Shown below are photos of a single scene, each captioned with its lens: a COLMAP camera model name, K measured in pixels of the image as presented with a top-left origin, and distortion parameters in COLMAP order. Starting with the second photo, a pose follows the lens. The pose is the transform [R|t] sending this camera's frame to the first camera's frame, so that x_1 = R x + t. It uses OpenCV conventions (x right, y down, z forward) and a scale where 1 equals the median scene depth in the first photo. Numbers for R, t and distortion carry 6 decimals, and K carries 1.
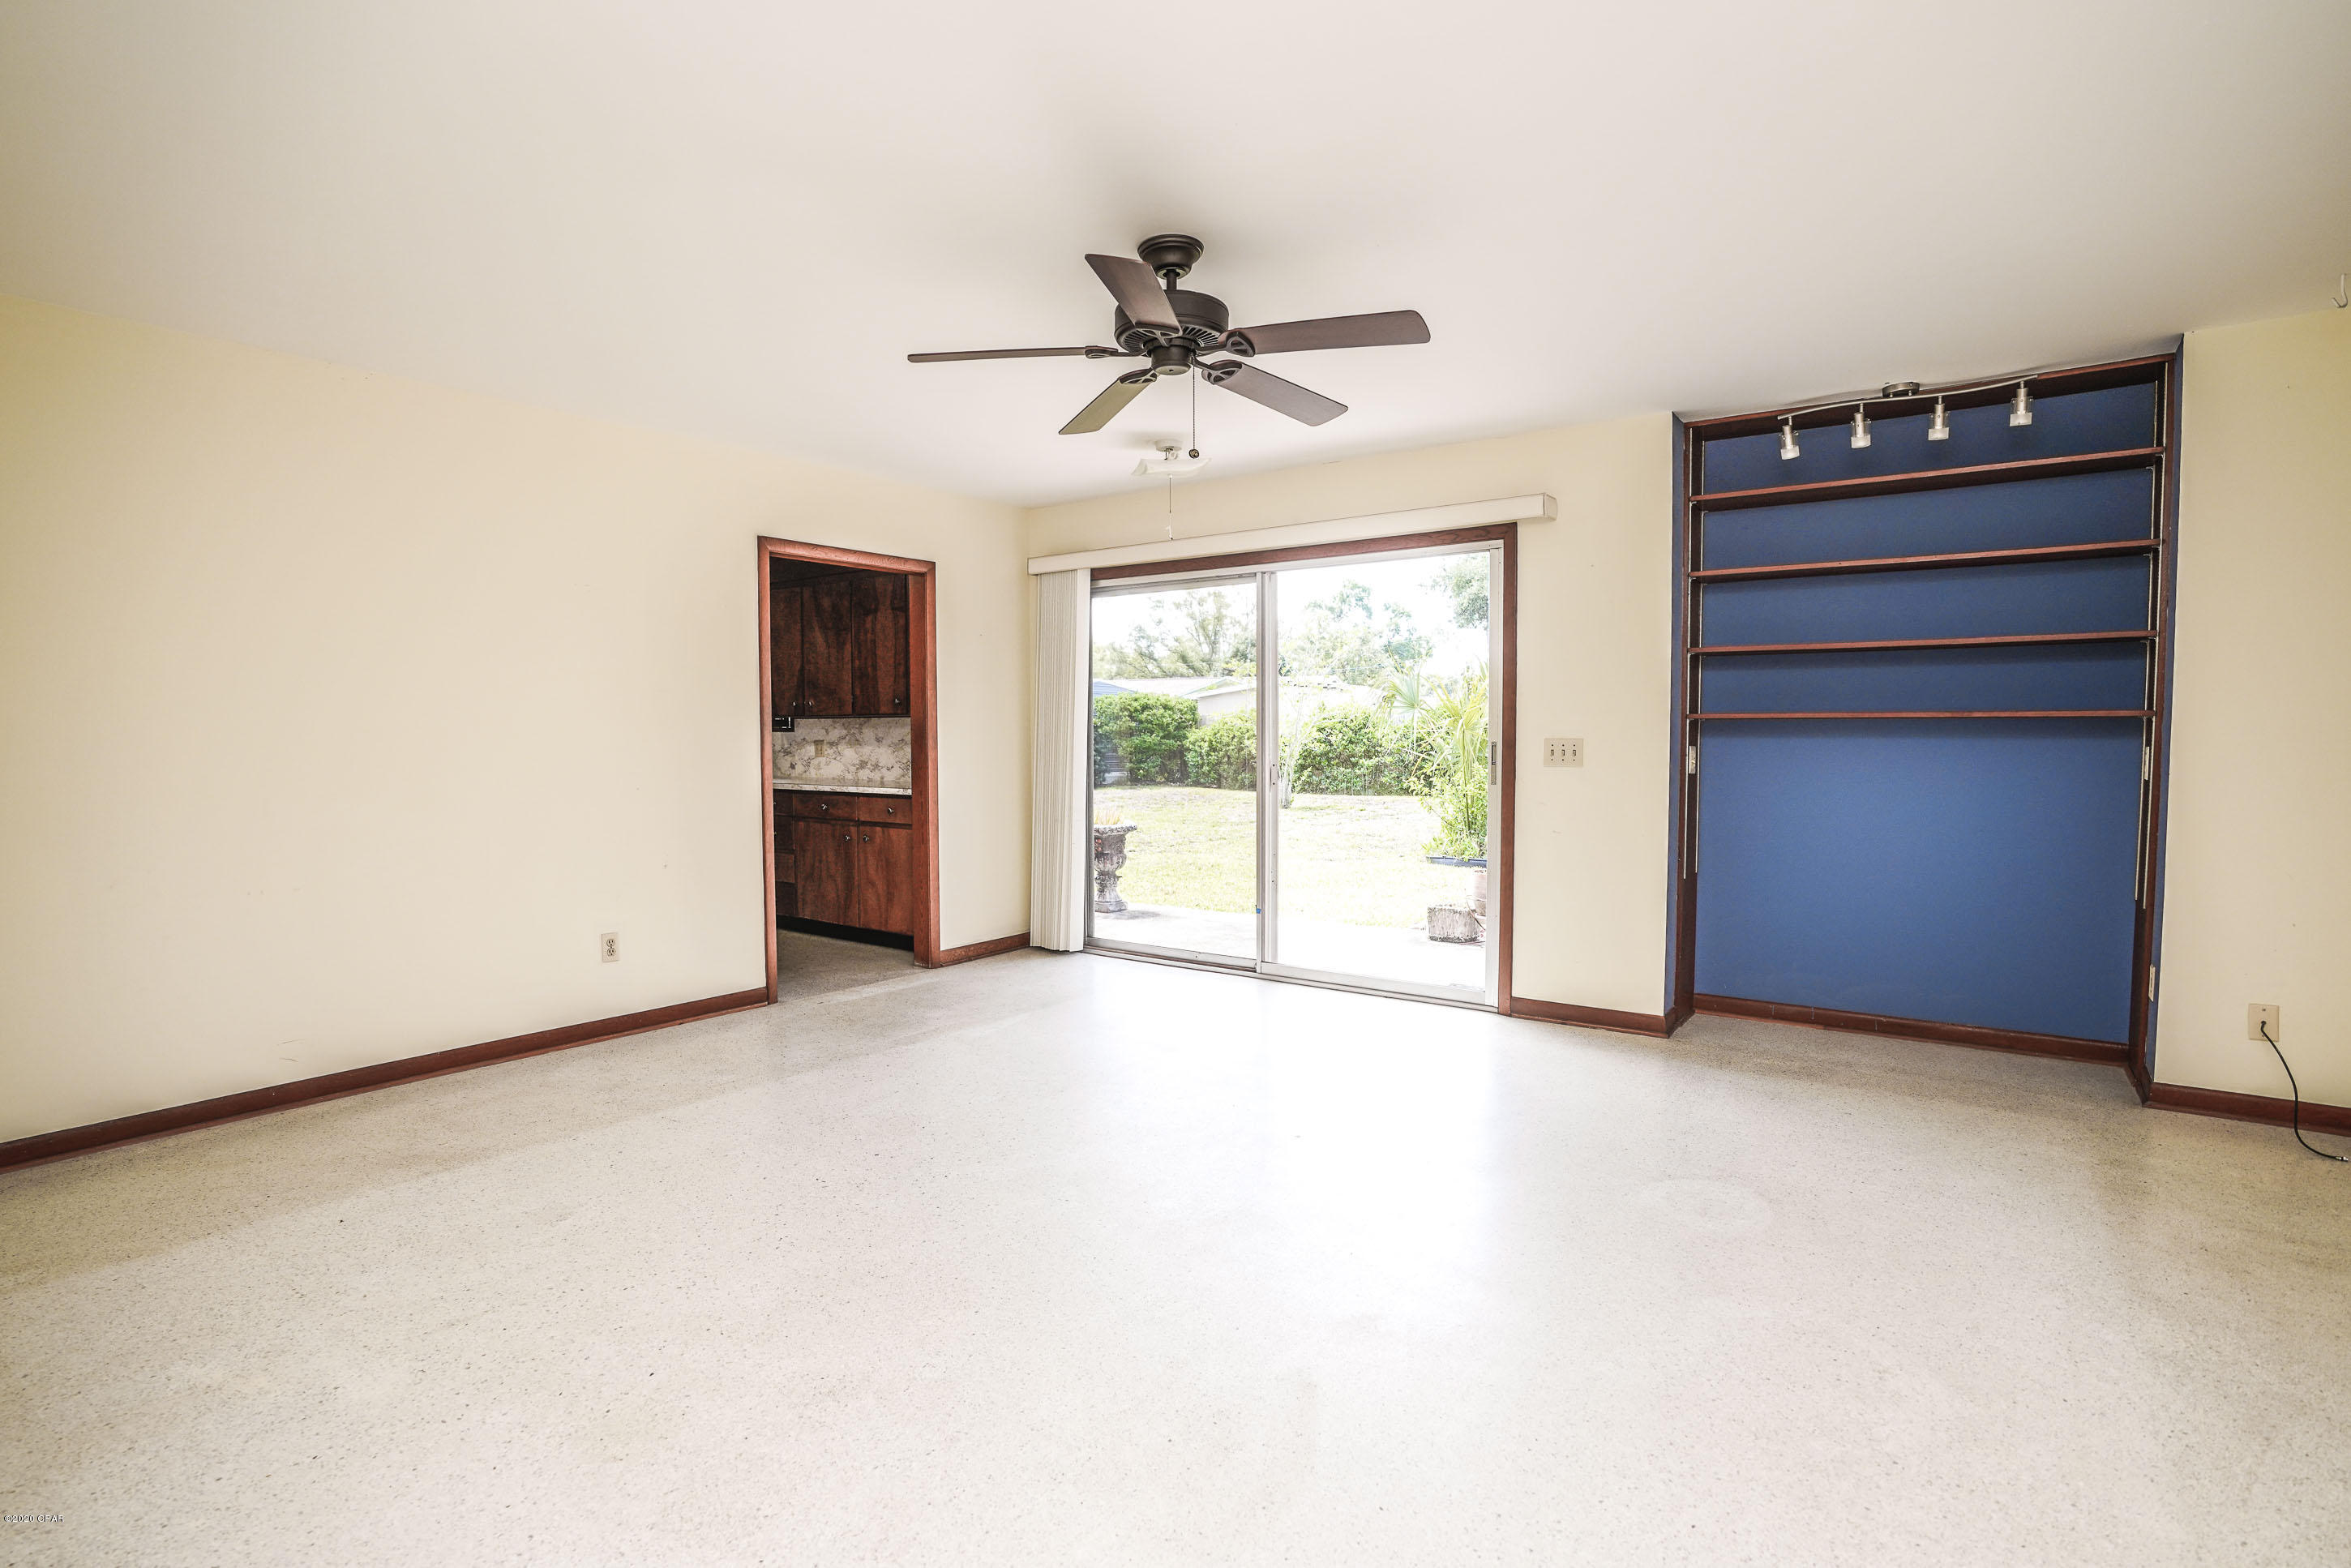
lens RADIAL K [[1137.4, 0, 1147.2], [0, 1137.4, 783.9], [0, 0, 1]] dist [-0.074009, 0.032079]
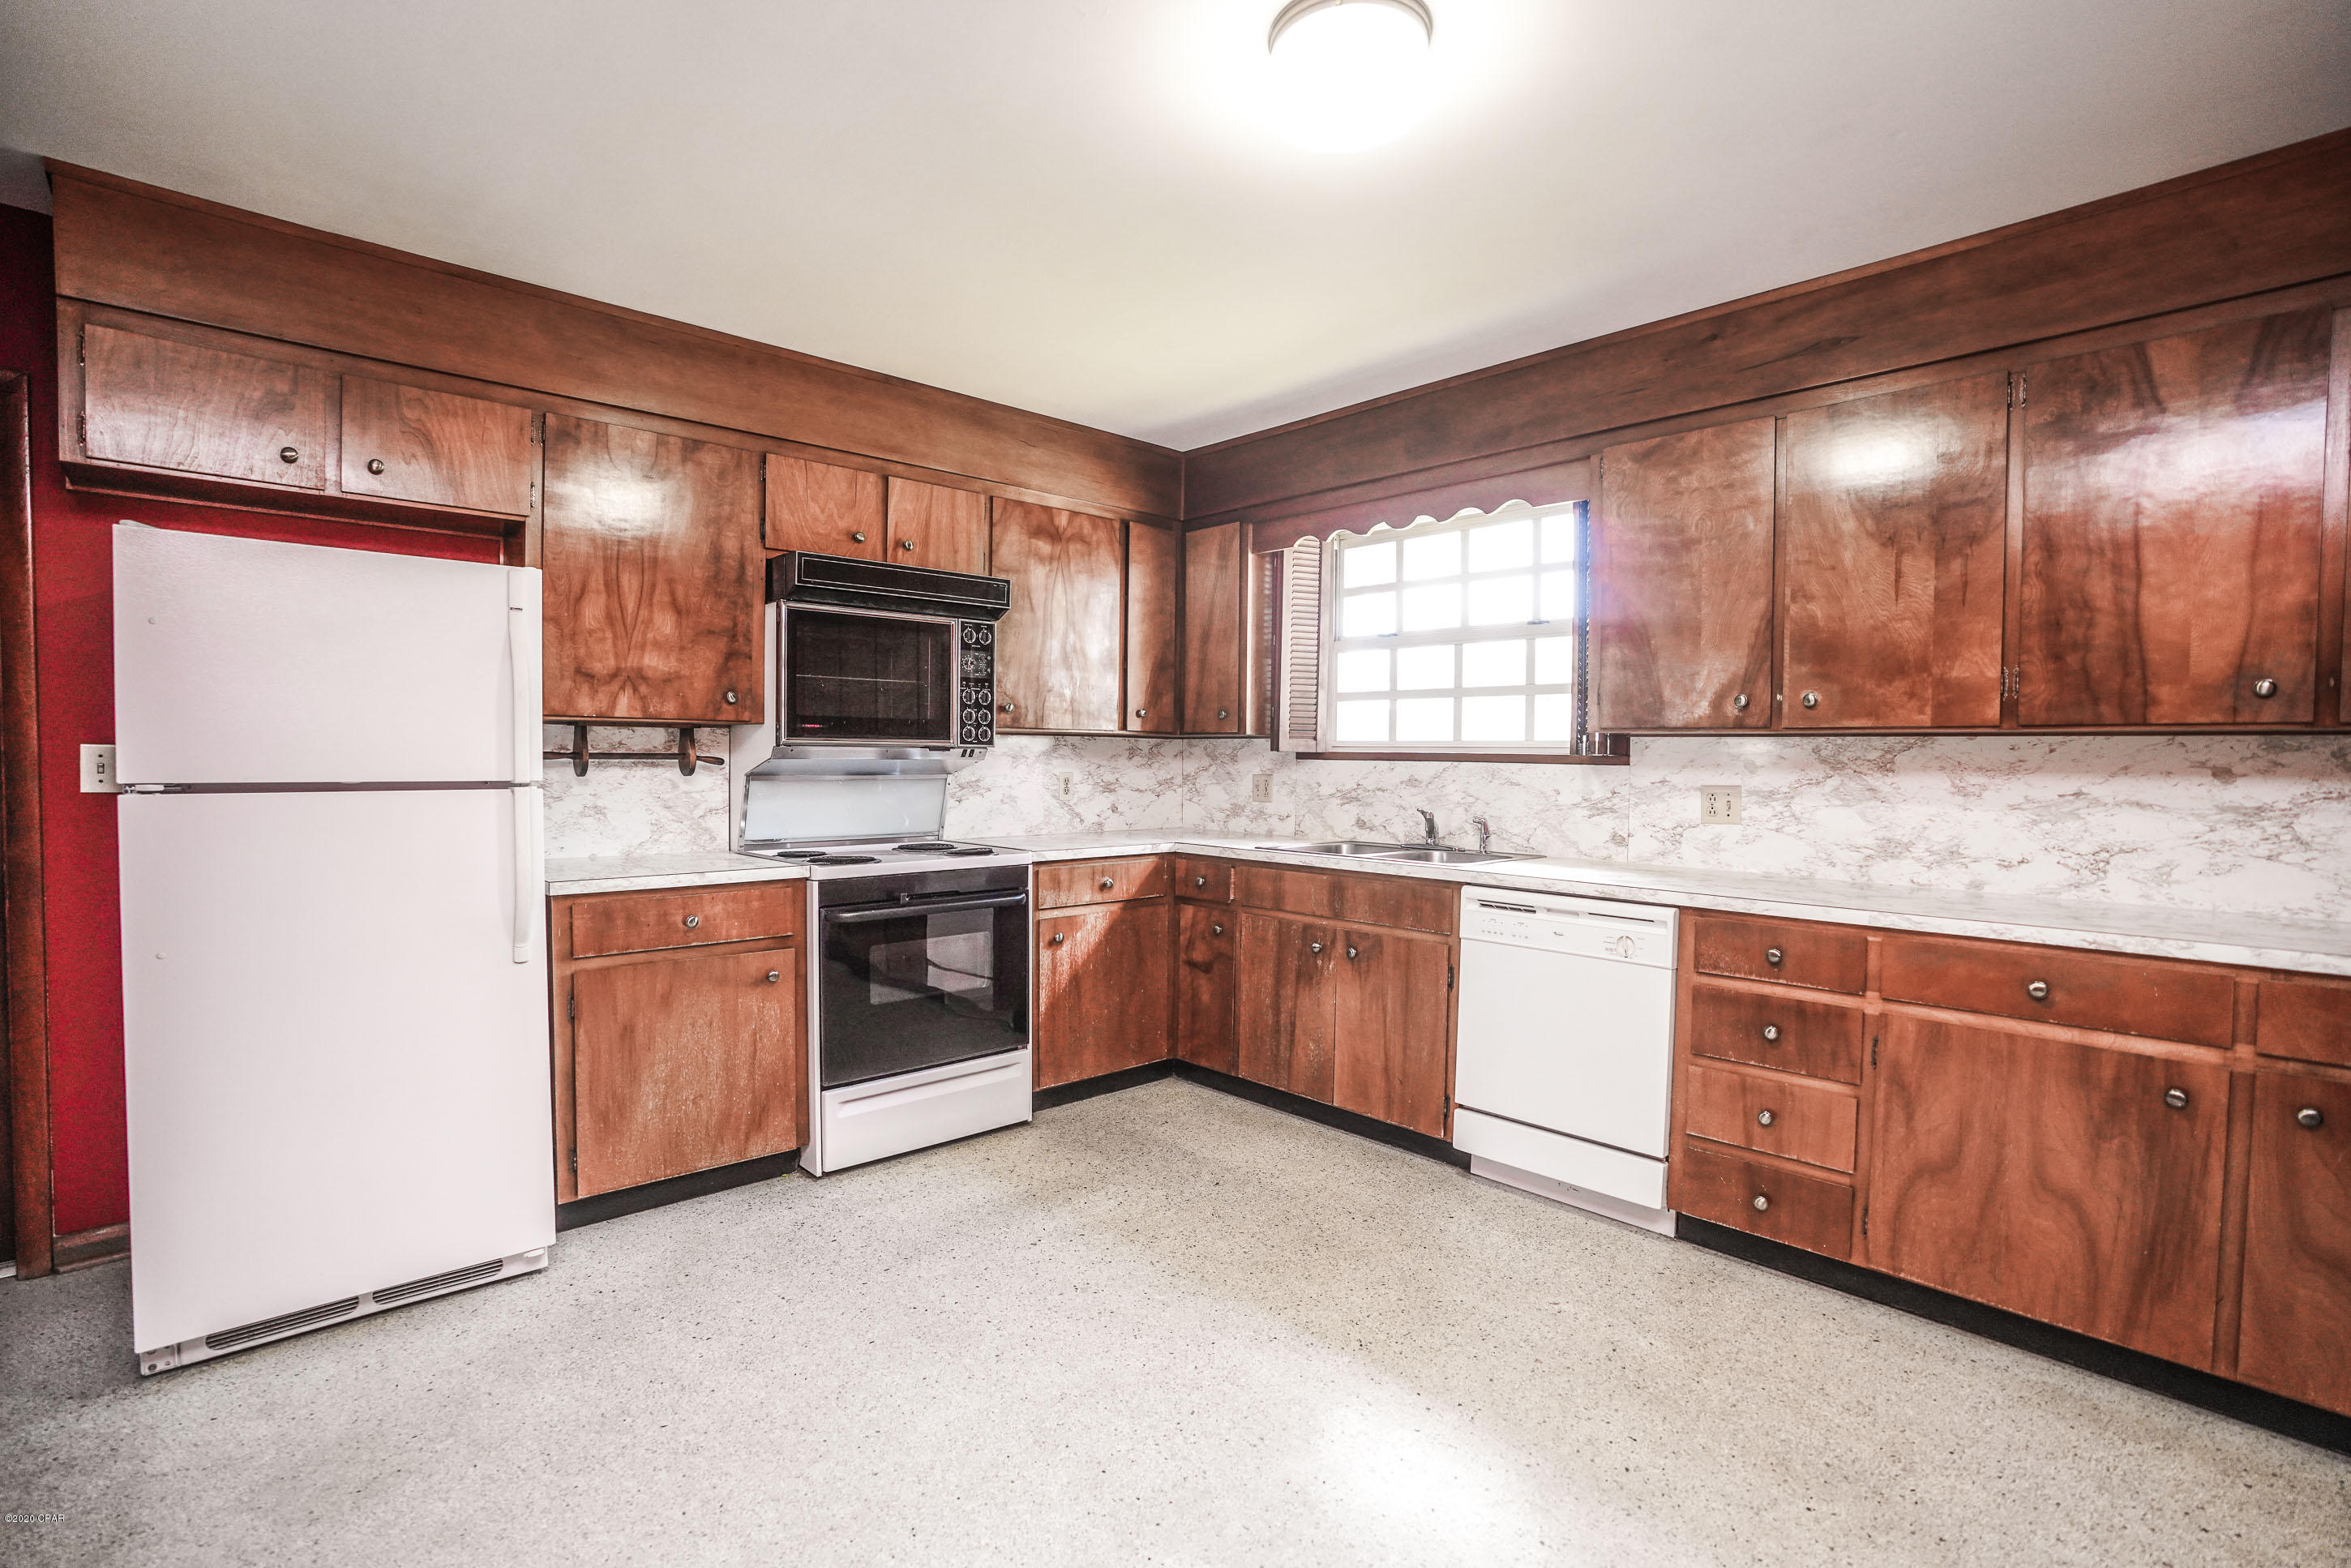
lens RADIAL K [[1096.4, 0, 1160.7], [0, 1096.4, 792.4], [0, 0, 1]] dist [-0.071679, 0.029684]
pose [[0.985767, 0.017968, -0.167156, -0.628250], [-0.020511, 0.999698, -0.013500, -0.036826], [0.166863, 0.016736, 0.985838, 0.777040]]
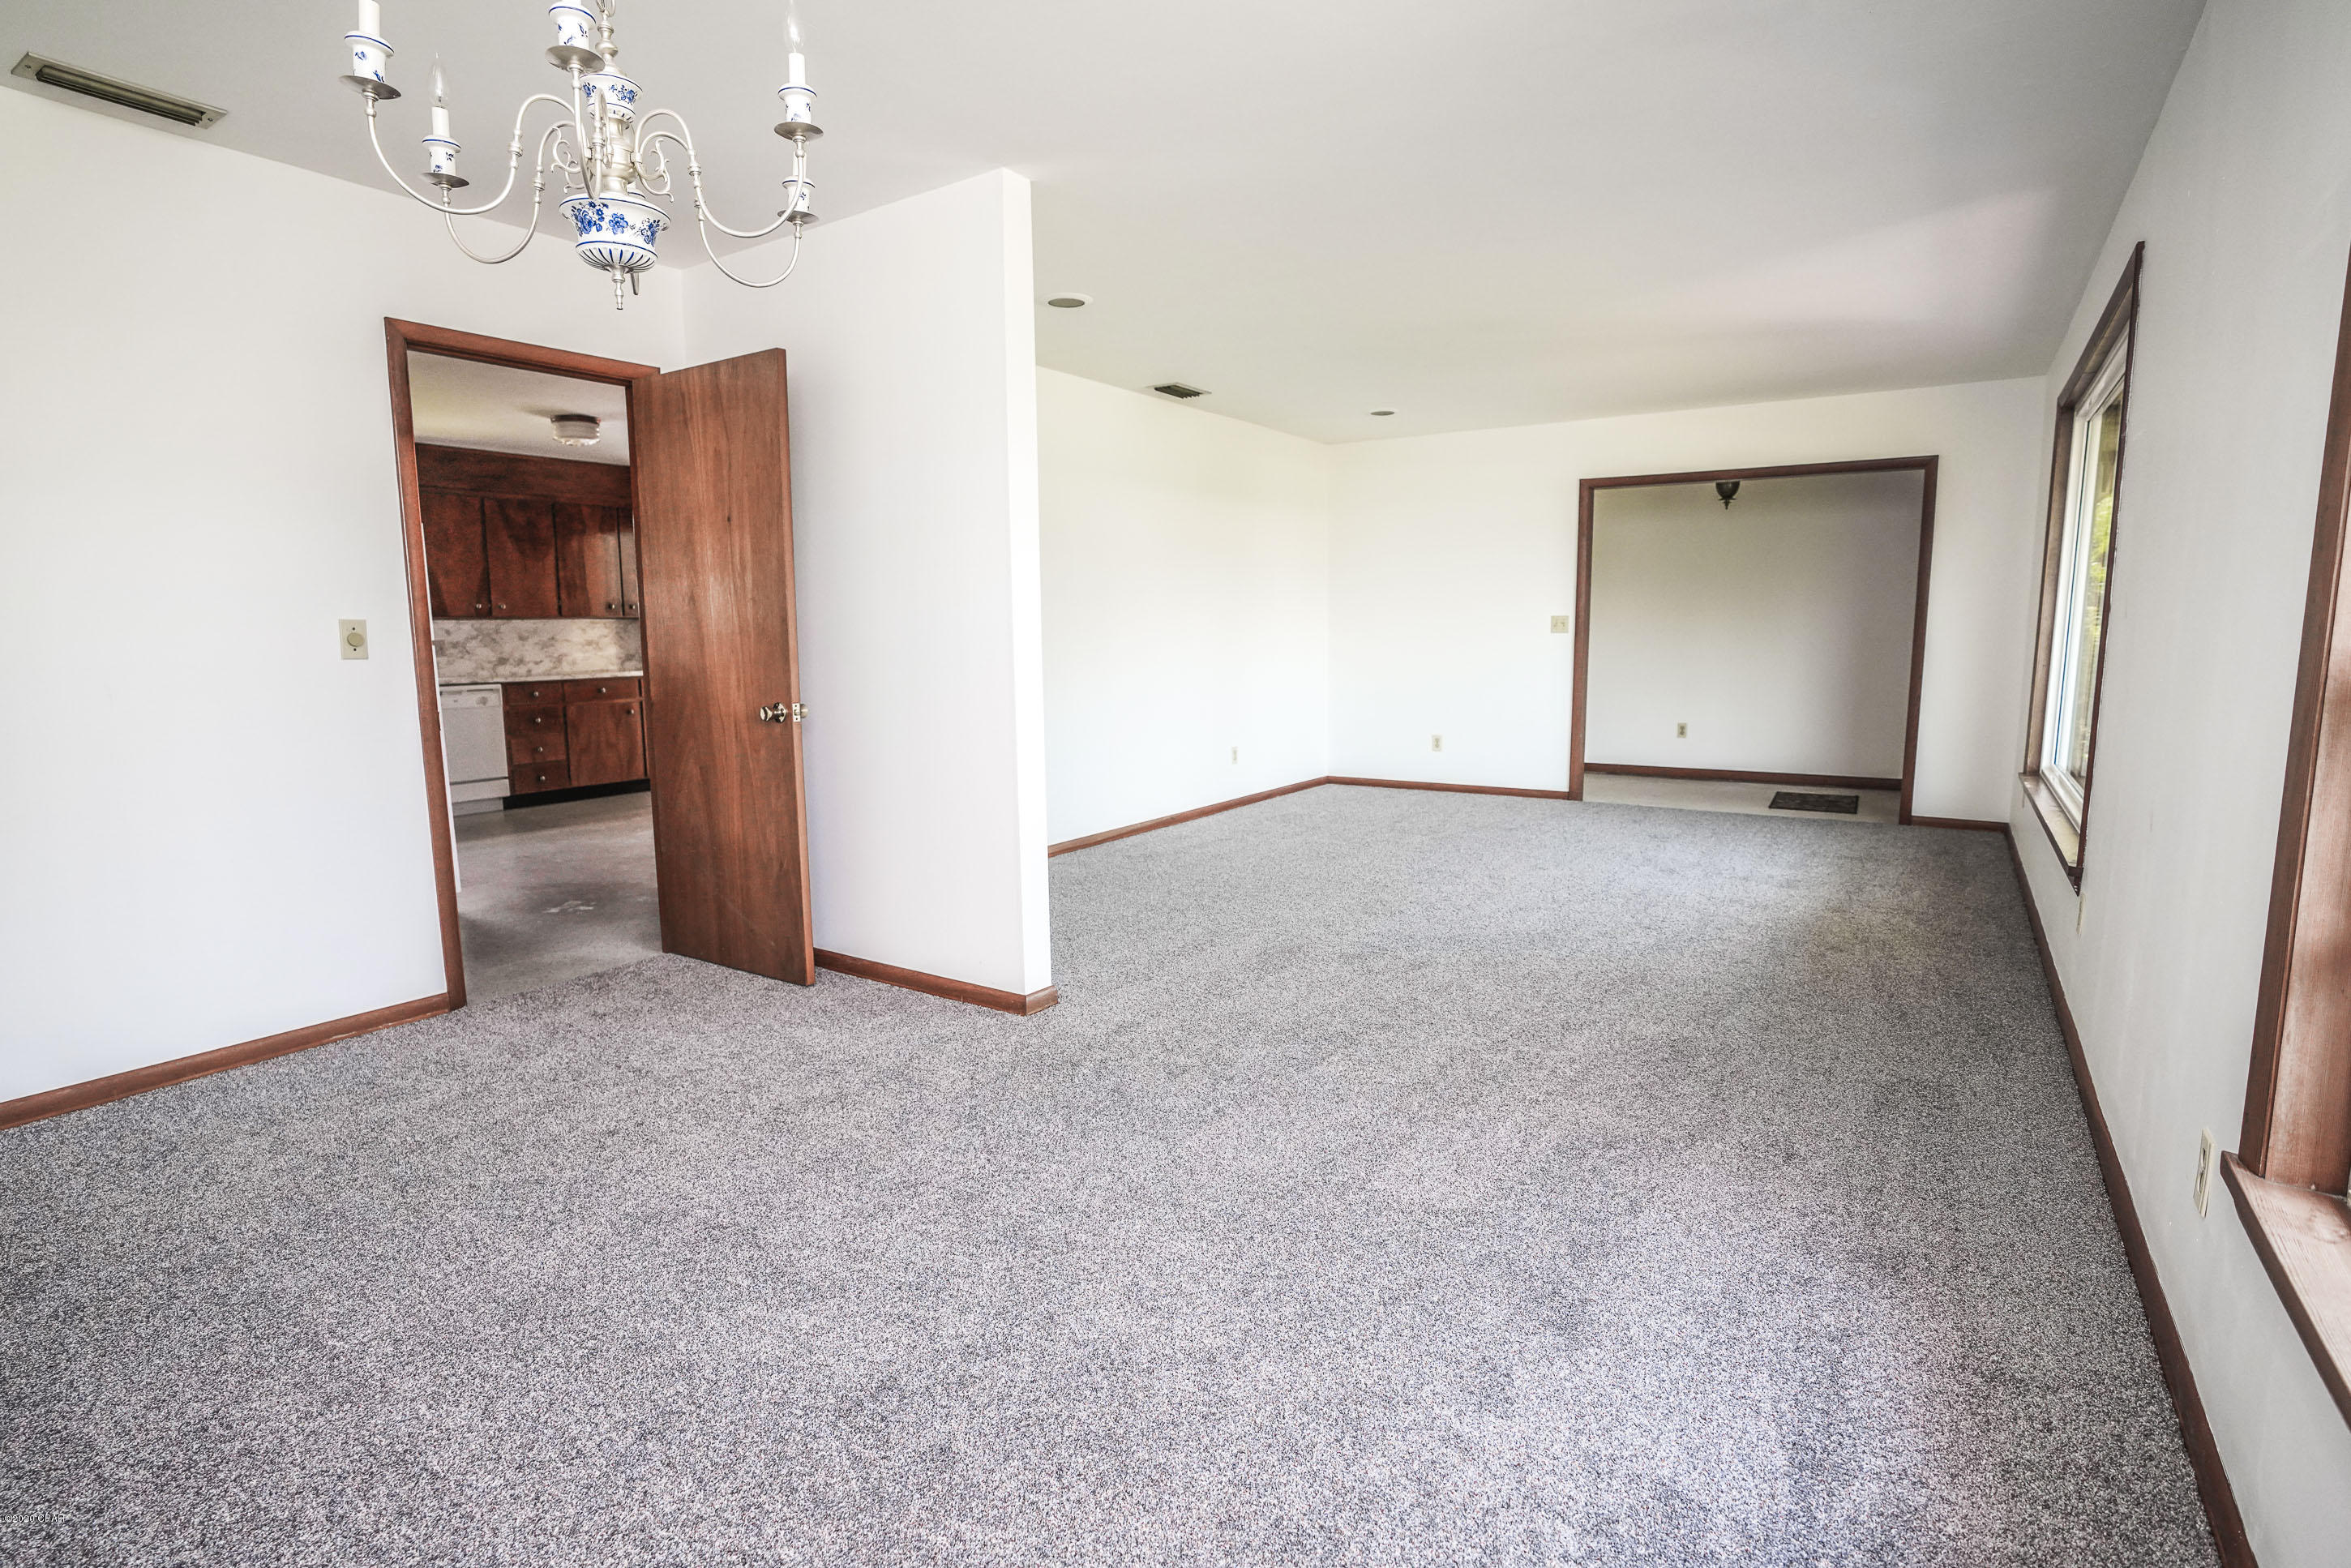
lens RADIAL K [[1156.0, 0, 1175.5], [0, 1156.0, 784.0], [0, 0, 1]] dist [-0.087663, -0.000076]
pose [[-0.069447, -0.131303, 0.988907, -1.926466], [0.054791, 0.989302, 0.135204, -0.013713], [-0.996080, 0.063573, -0.061510, 0.565272]]
